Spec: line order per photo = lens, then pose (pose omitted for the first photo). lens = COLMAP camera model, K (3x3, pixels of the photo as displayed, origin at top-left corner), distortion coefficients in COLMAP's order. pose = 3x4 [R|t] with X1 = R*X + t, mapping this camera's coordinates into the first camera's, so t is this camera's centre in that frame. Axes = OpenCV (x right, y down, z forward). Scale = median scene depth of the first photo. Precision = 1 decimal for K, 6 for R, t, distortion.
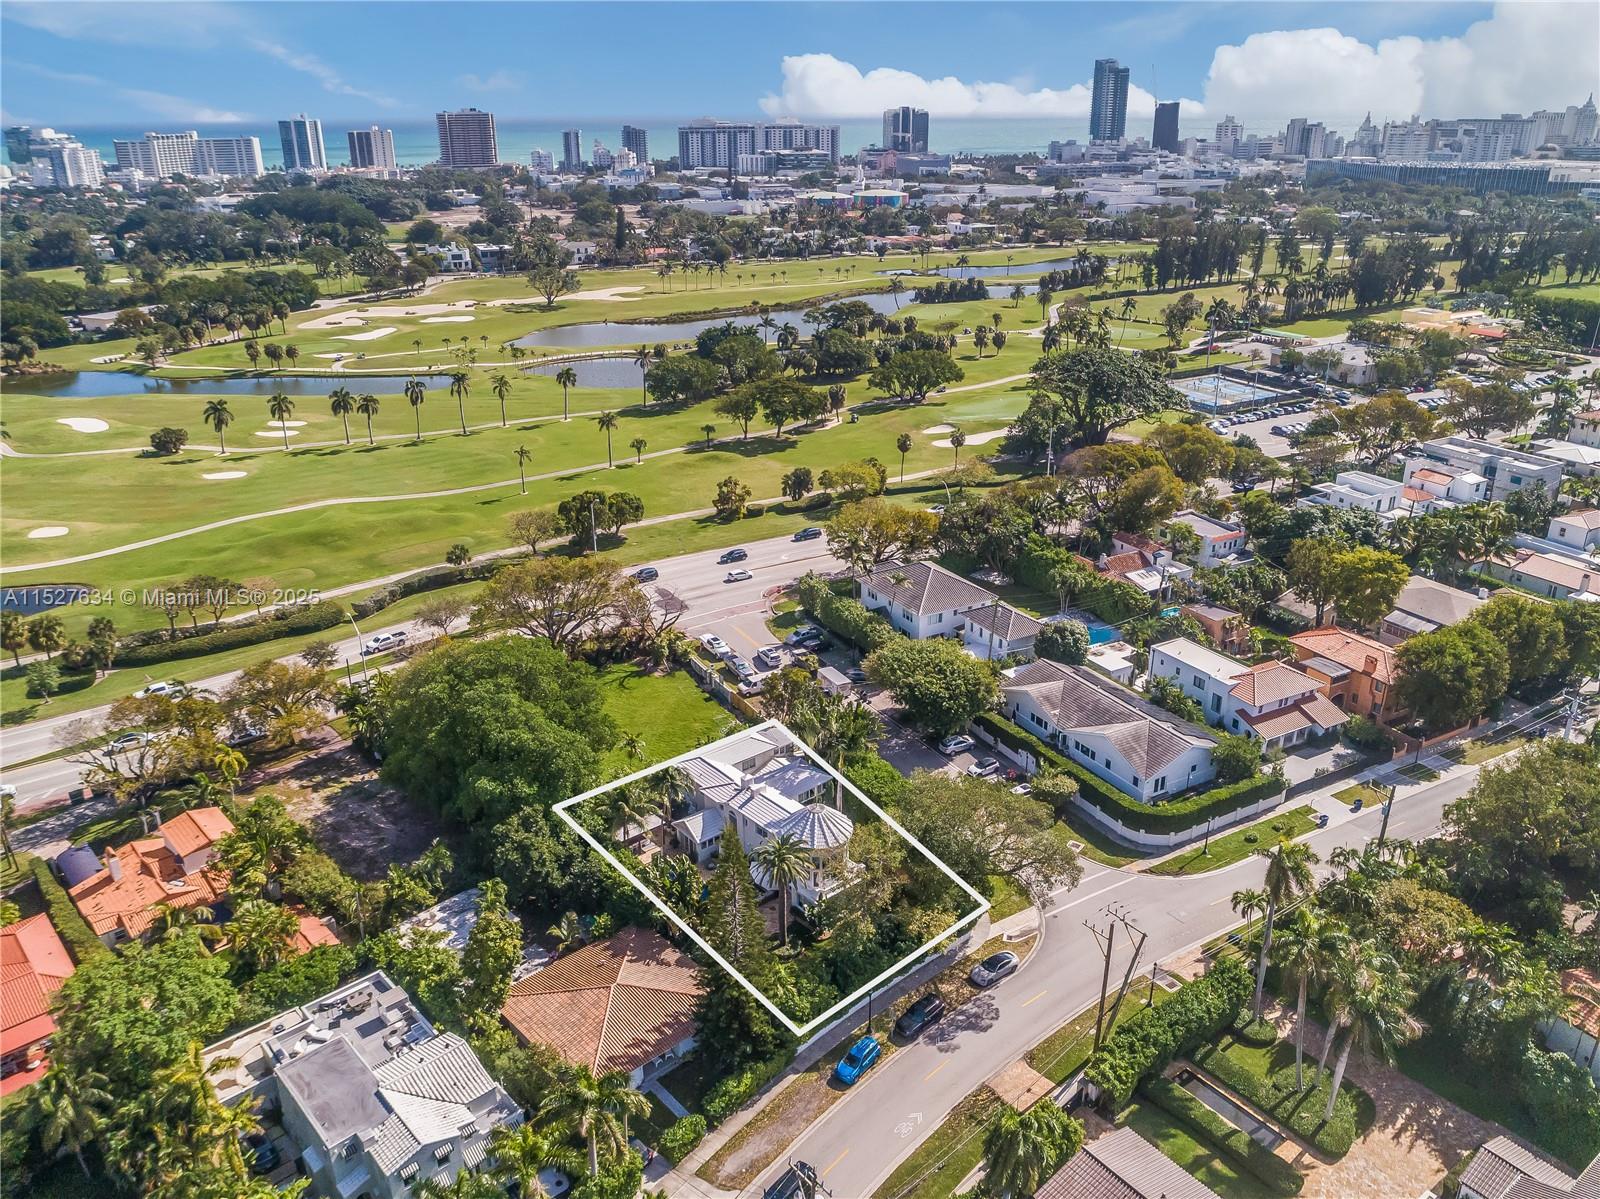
lens RADIAL K [[1191.0, 0, 785.4], [0, 1191.0, 607.1], [0, 0, 1]] dist [-0.015724, -0.001909]
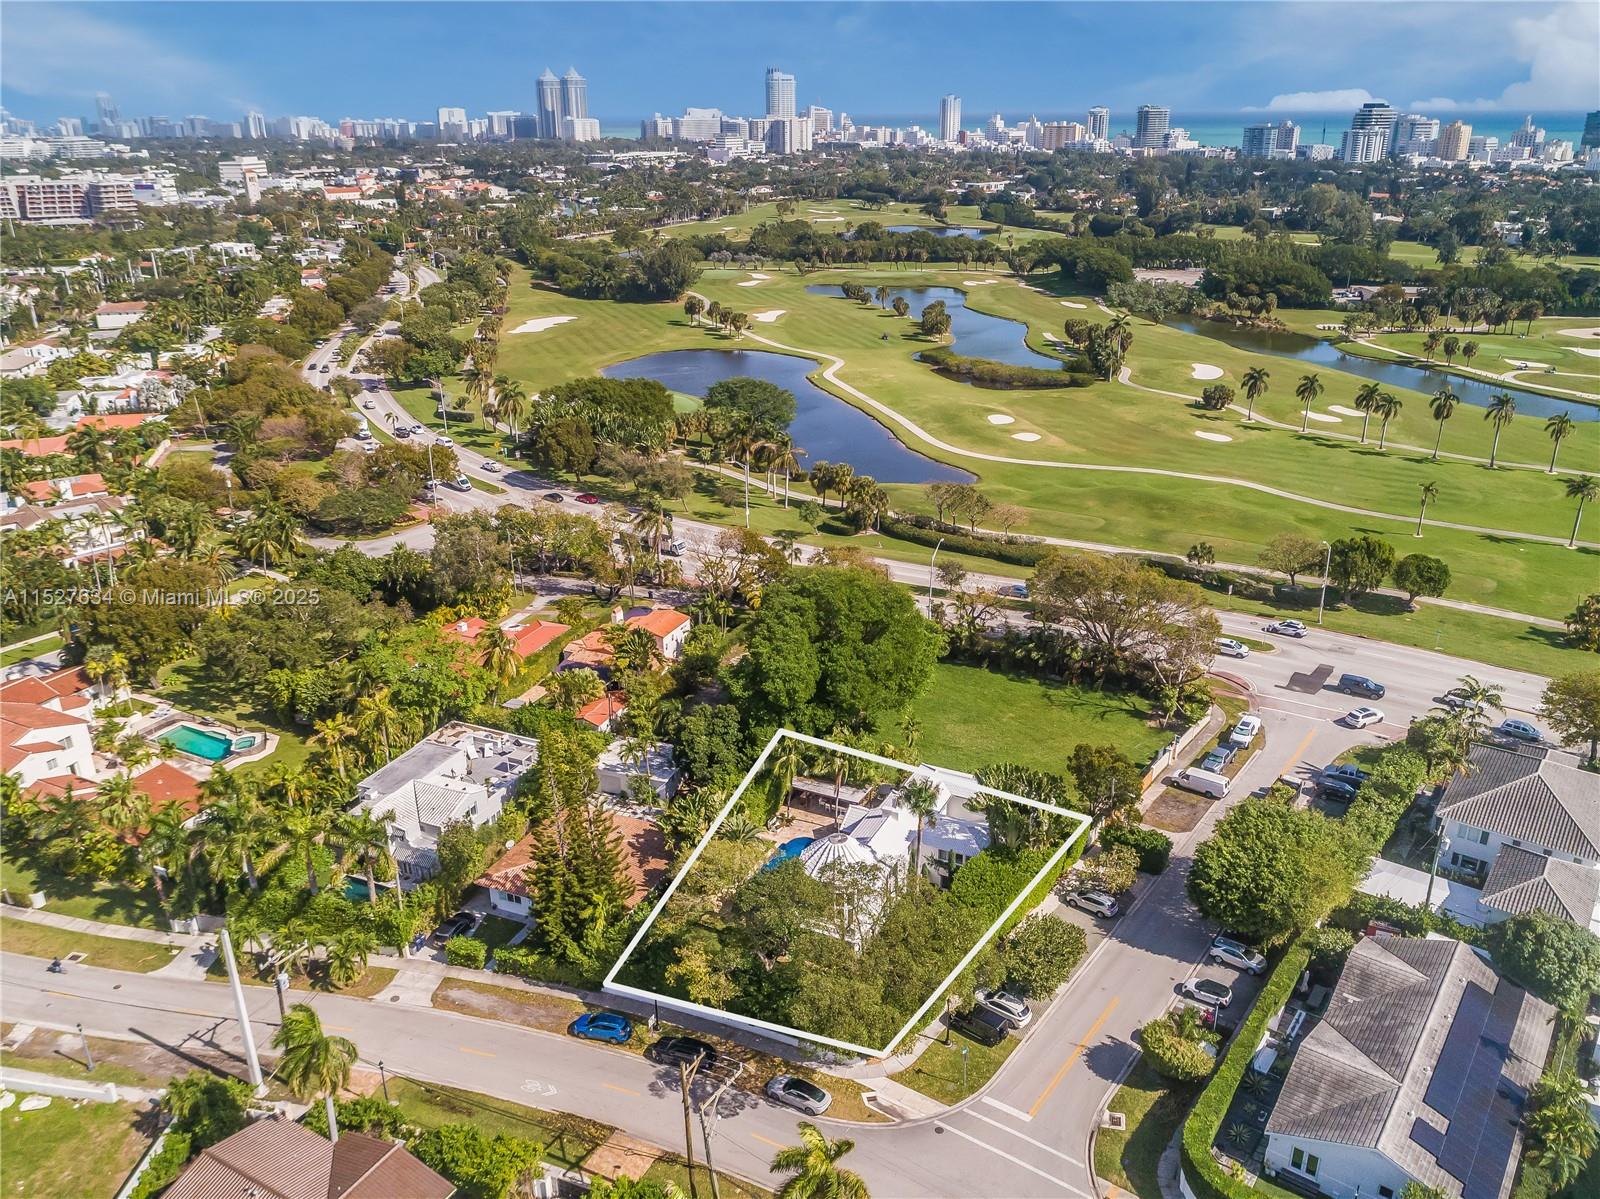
lens RADIAL K [[1200.2, 0, 805.0], [0, 1200.2, 602.0], [0, 0, 1]] dist [-0.030590, 0.000114]
pose [[0.416435, 0.349422, -0.839337, 0.496556], [-0.343697, 0.915190, 0.210476, -0.123743], [0.841698, 0.200828, 0.501212, 0.336963]]
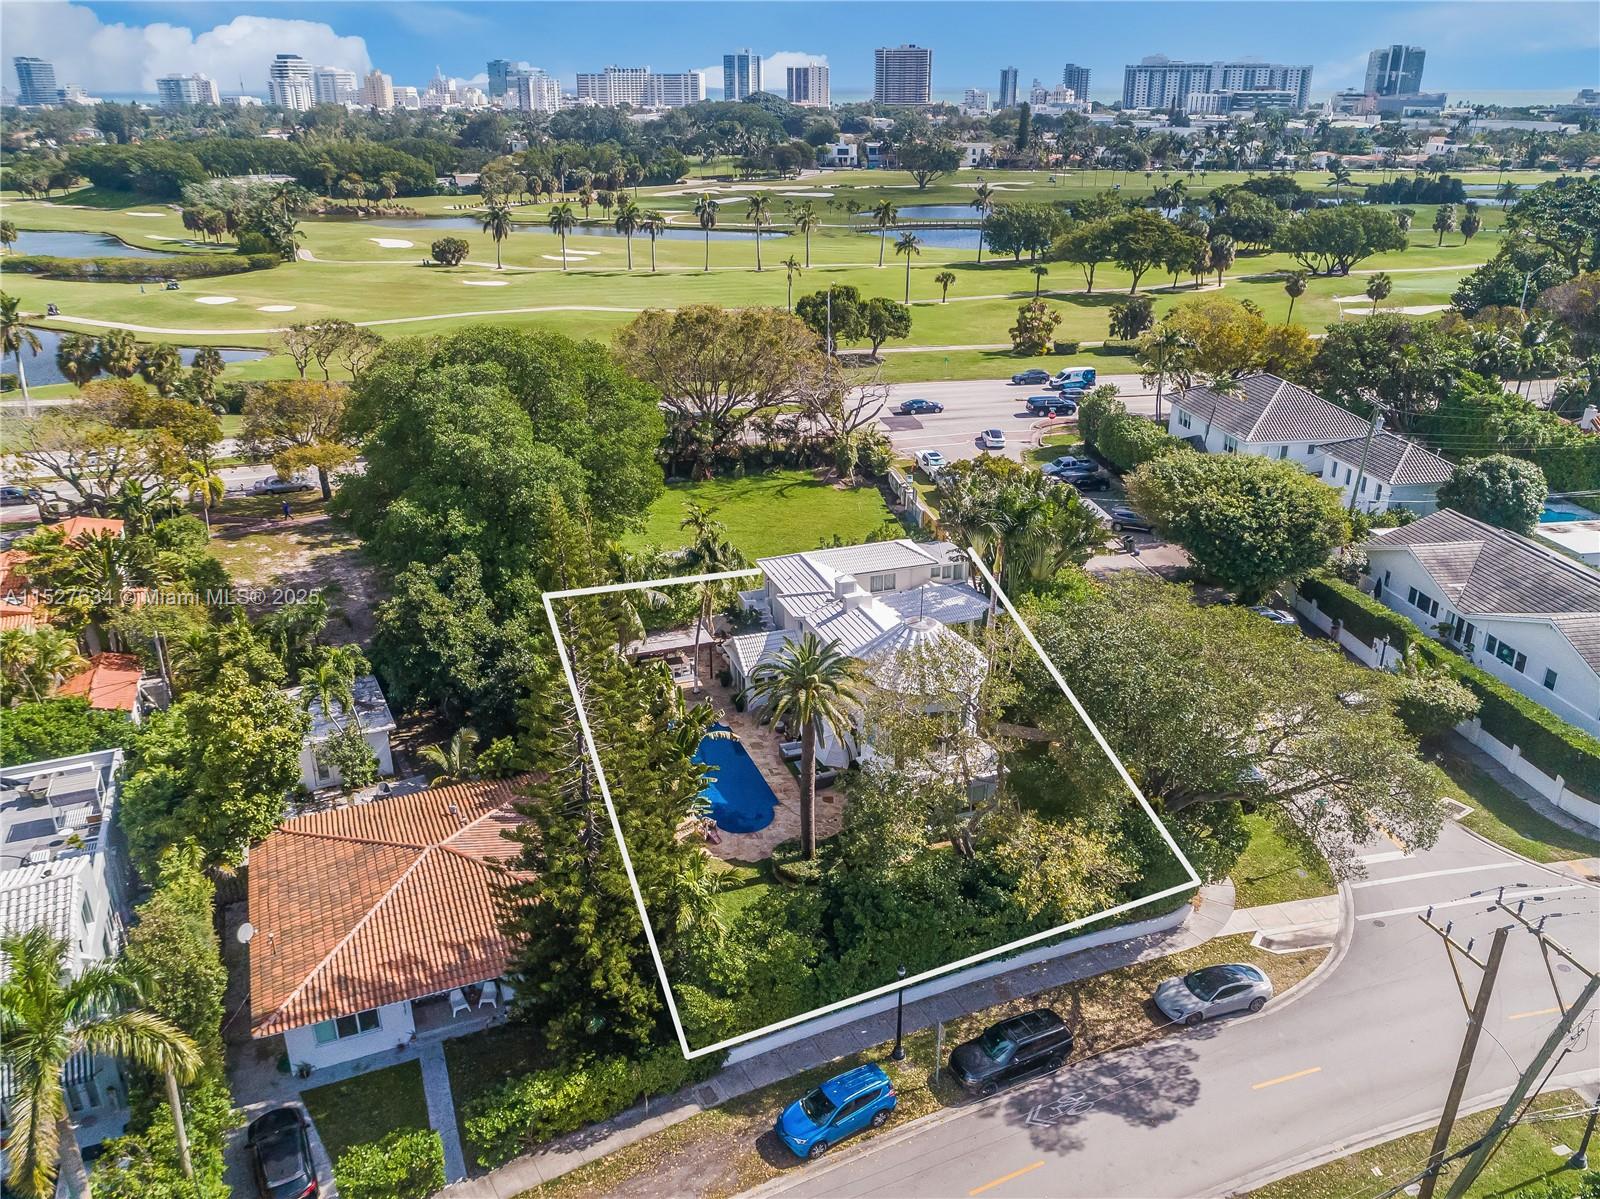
lens RADIAL K [[1219.6, 0, 800.0], [0, 1219.6, 599.5], [0, 0, 1]] dist [-0.017307, 0.008833]
pose [[0.944419, 0.139139, -0.297849, 0.093772], [-0.135802, 0.990220, 0.031979, 0.102873], [0.299385, 0.010247, 0.954077, 0.323113]]
